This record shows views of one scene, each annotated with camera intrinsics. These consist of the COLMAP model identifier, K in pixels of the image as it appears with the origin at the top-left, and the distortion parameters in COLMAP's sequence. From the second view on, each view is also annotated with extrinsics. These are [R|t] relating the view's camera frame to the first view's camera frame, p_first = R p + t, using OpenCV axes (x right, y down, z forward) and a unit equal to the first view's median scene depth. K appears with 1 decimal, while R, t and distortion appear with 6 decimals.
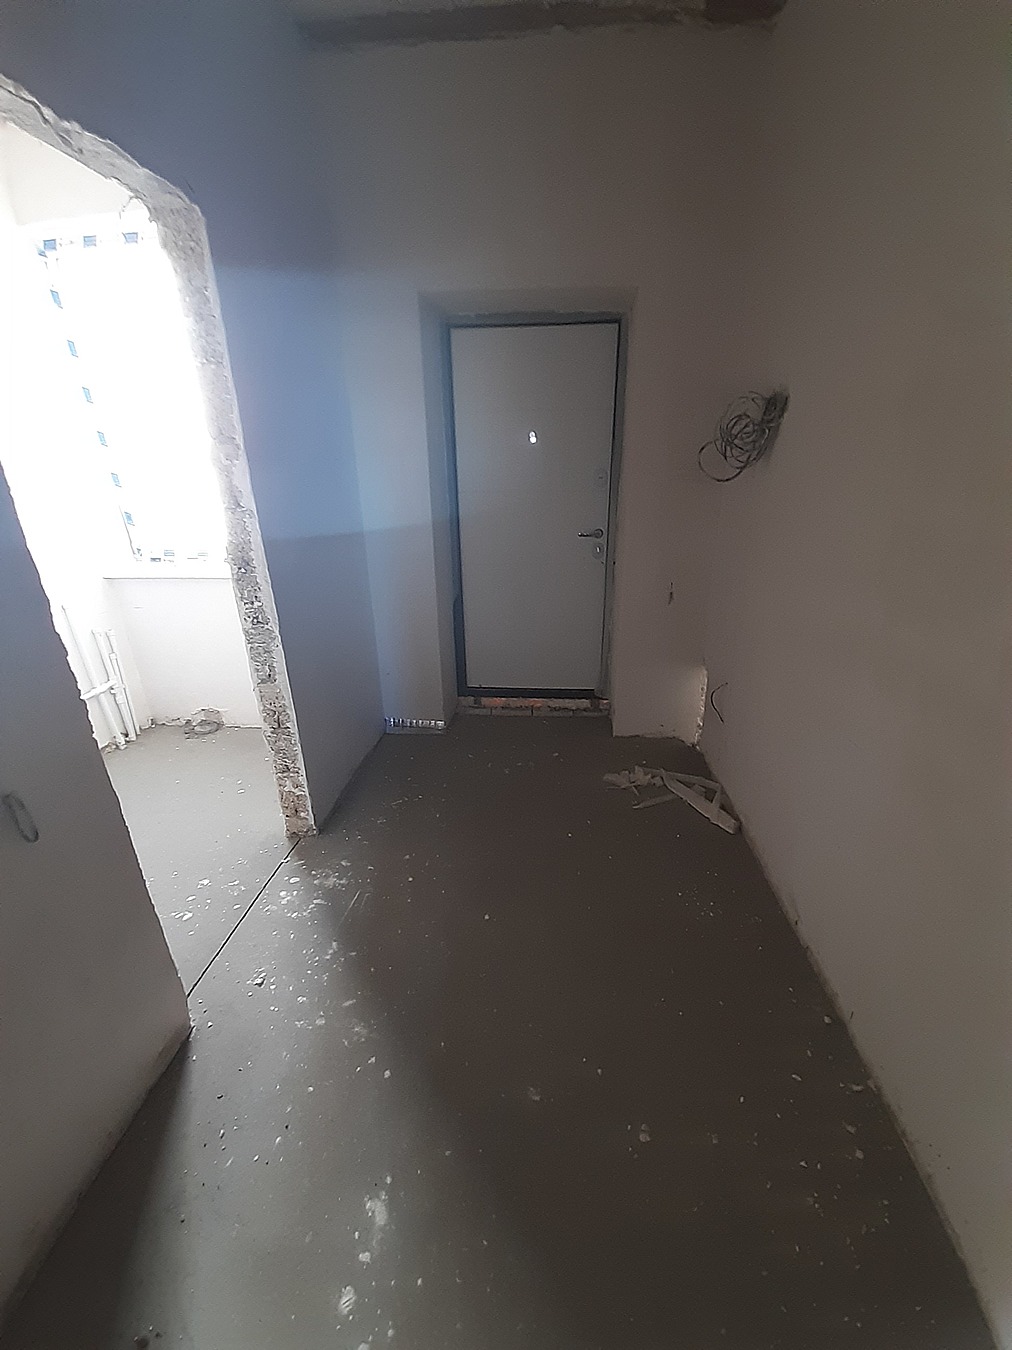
lens RADIAL K [[531.4, 0, 522.3], [0, 531.4, 684.6], [0, 0, 1]] dist [0.020054, -0.016609]
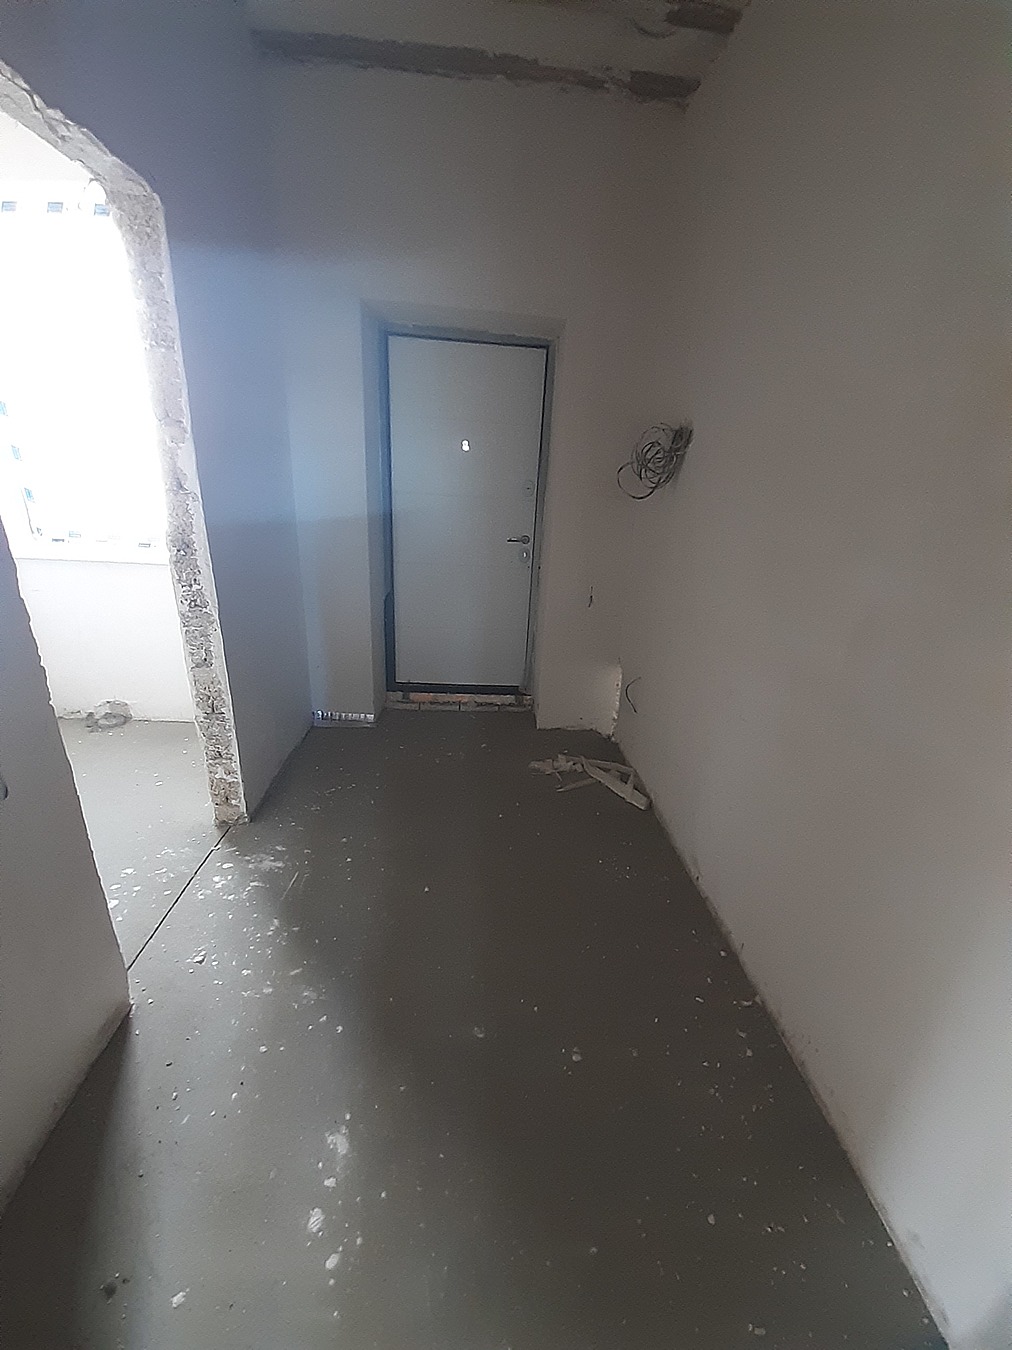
lens RADIAL K [[532.9, 0, 522.7], [0, 532.9, 681.9], [0, 0, 1]] dist [0.025591, -0.018183]
pose [[0.986506, 0.013107, 0.163197, -0.052232], [-0.009615, 0.999708, -0.022171, 0.041097], [-0.163440, 0.020303, 0.986344, -0.084784]]
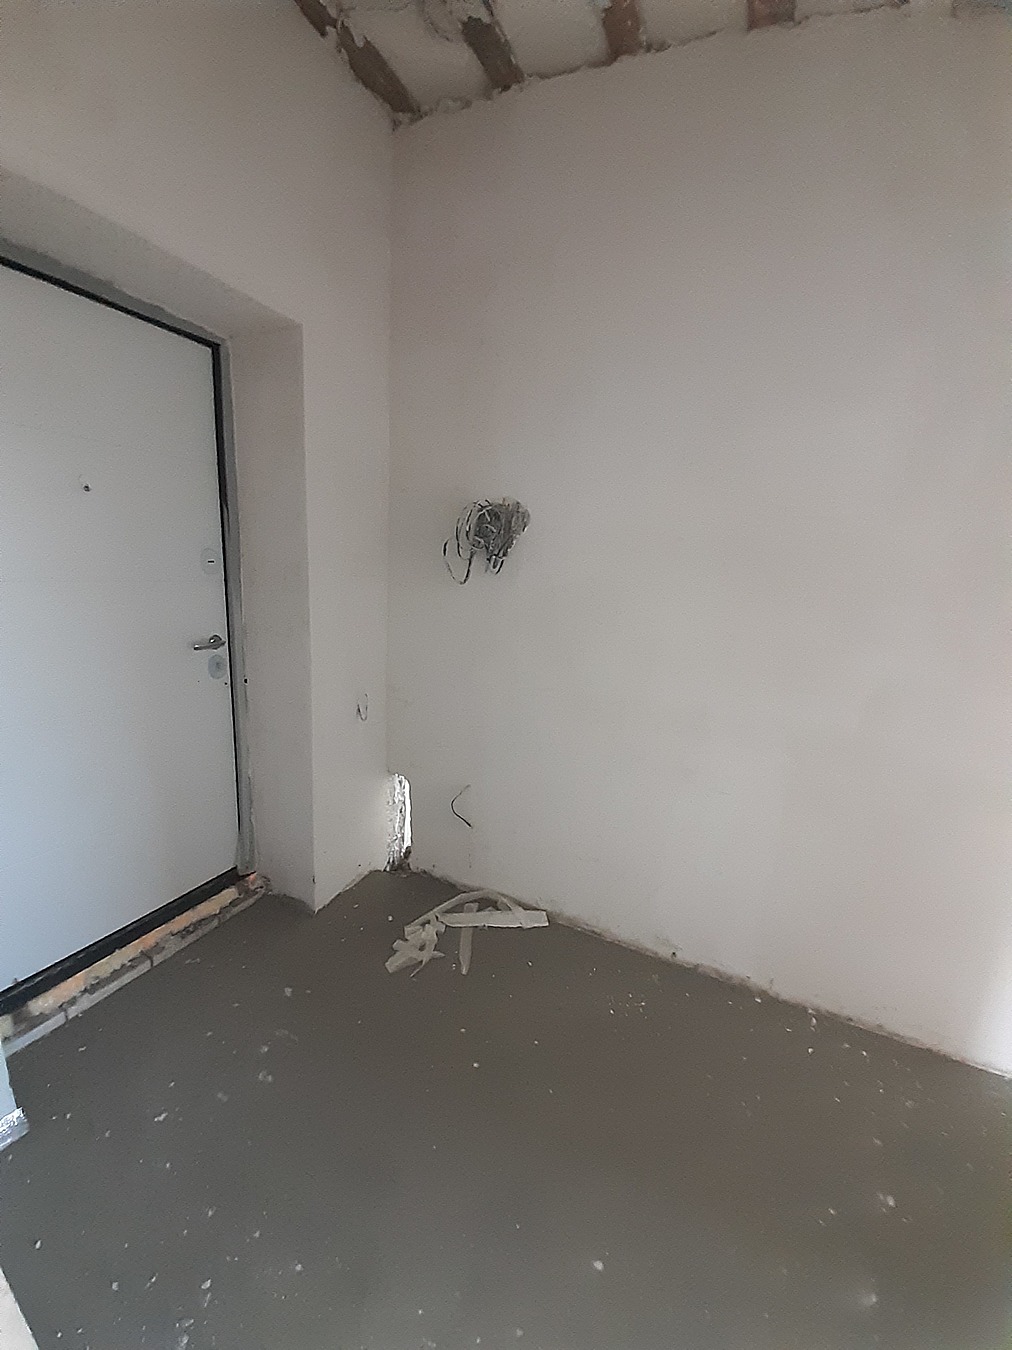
lens RADIAL K [[531.4, 0, 522.3], [0, 531.4, 684.6], [0, 0, 1]] dist [0.020054, -0.016609]
pose [[0.350189, -0.178165, 0.919579, -0.521629], [0.270246, 0.959213, 0.082930, -0.282797], [-0.896847, 0.219471, 0.384055, 0.634126]]
